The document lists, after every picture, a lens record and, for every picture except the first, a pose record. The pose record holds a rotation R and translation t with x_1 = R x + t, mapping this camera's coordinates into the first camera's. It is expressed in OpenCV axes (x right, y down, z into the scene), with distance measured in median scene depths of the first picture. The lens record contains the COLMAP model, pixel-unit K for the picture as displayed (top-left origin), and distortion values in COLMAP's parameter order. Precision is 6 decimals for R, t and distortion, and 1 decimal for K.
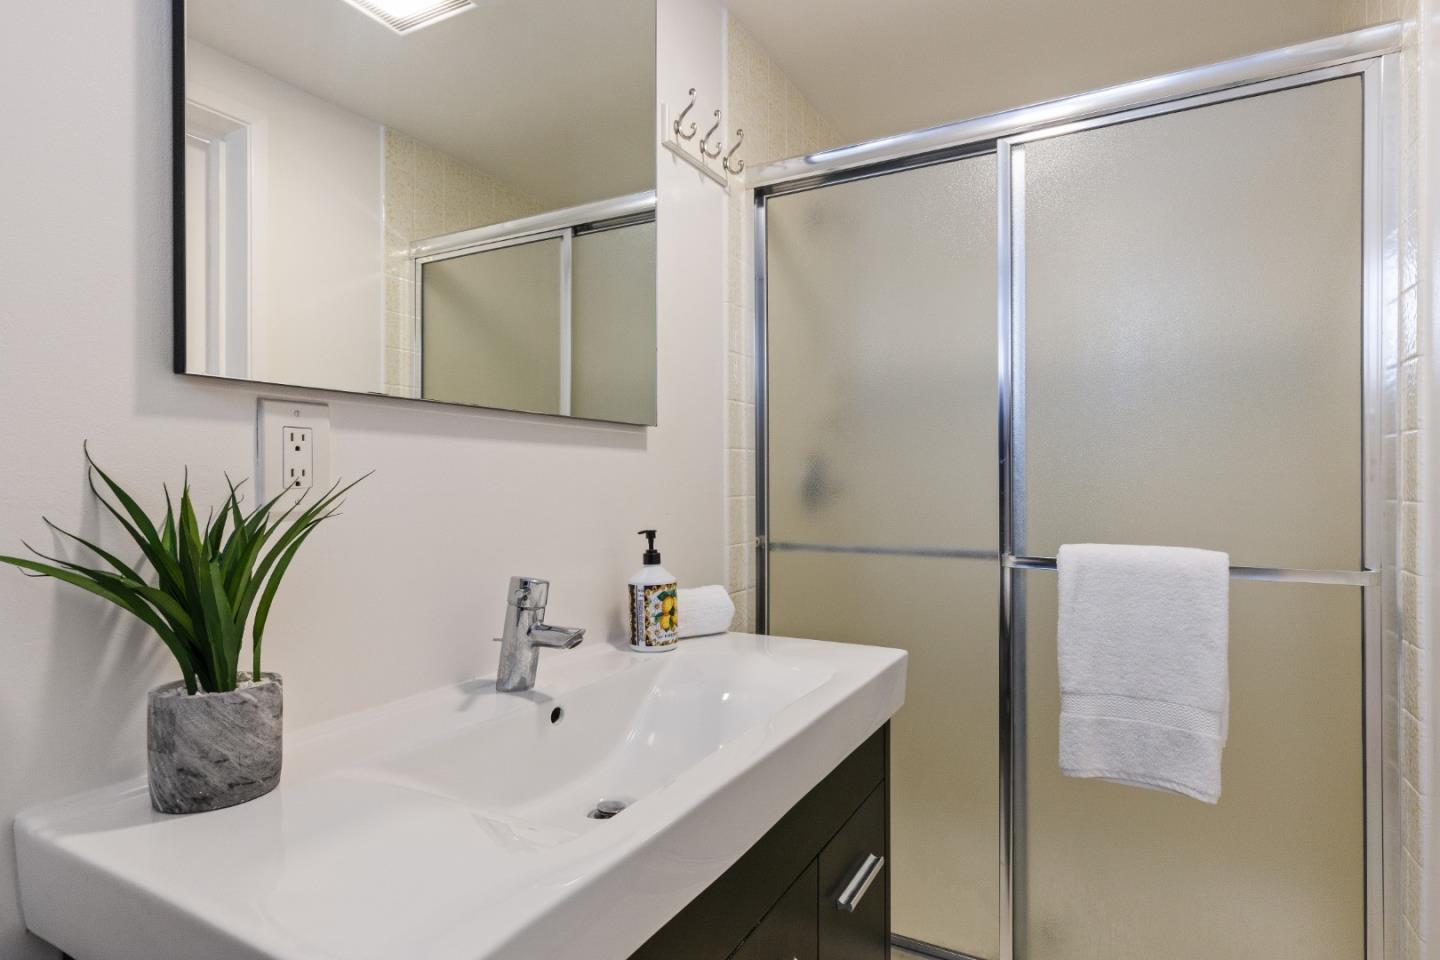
lens RADIAL K [[781.4, 0, 720.1], [0, 781.4, 482.5], [0, 0, 1]] dist [0.002958, -0.001291]
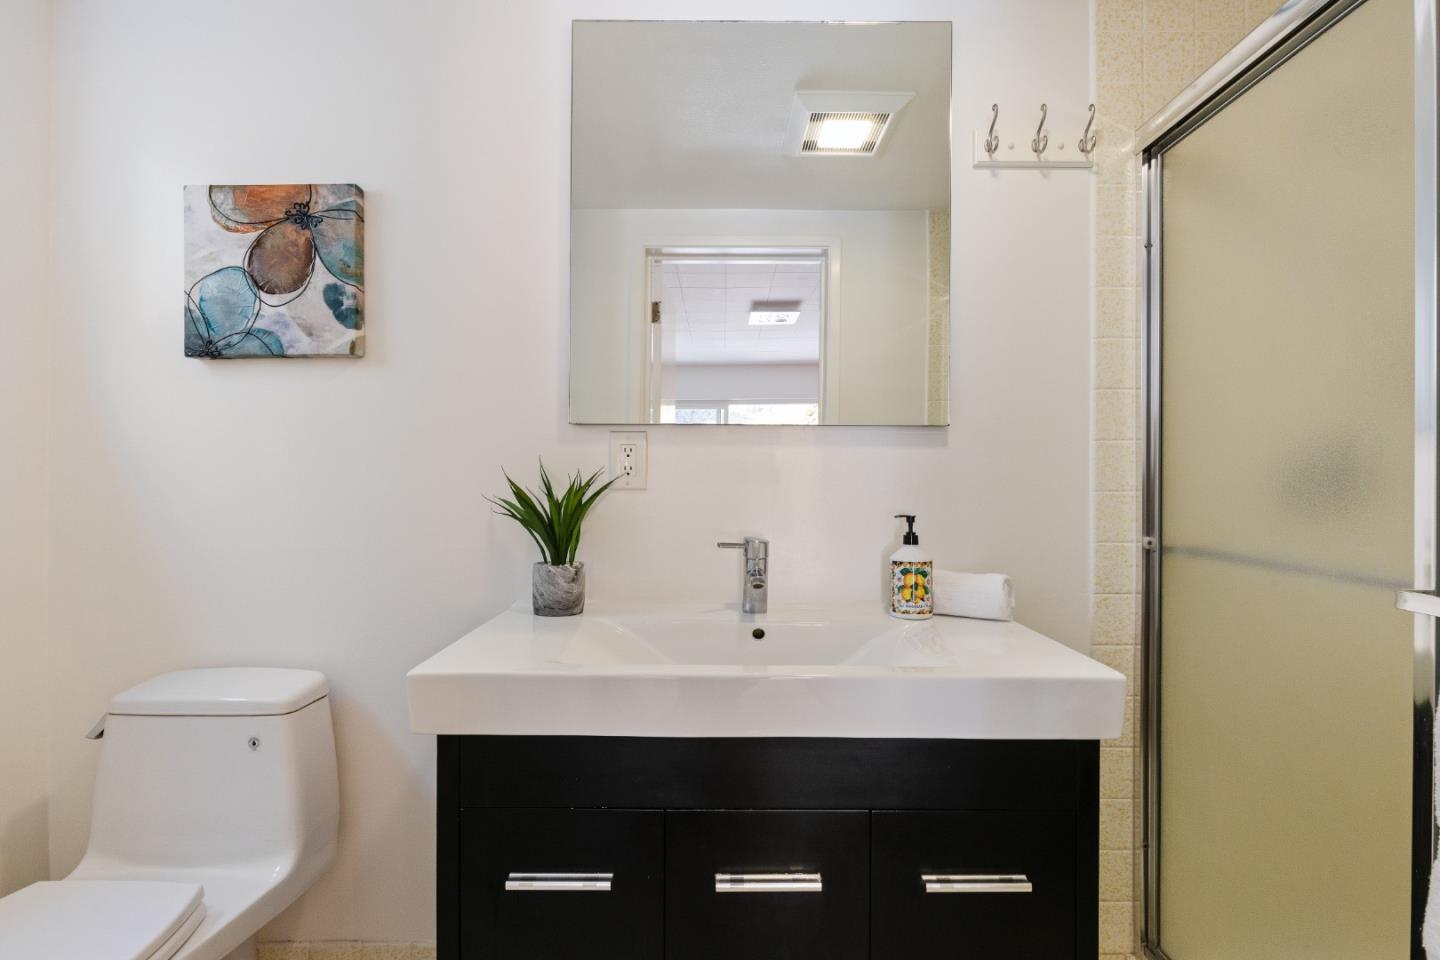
lens RADIAL K [[648.4, 0, 721.4], [0, 648.4, 474.5], [0, 0, 1]] dist [0.004855, -0.000446]
pose [[0.459455, 0.005390, -0.888185, 0.664067], [-0.006725, 0.999974, 0.002589, -0.001467], [0.888176, 0.004783, 0.459479, 0.305222]]
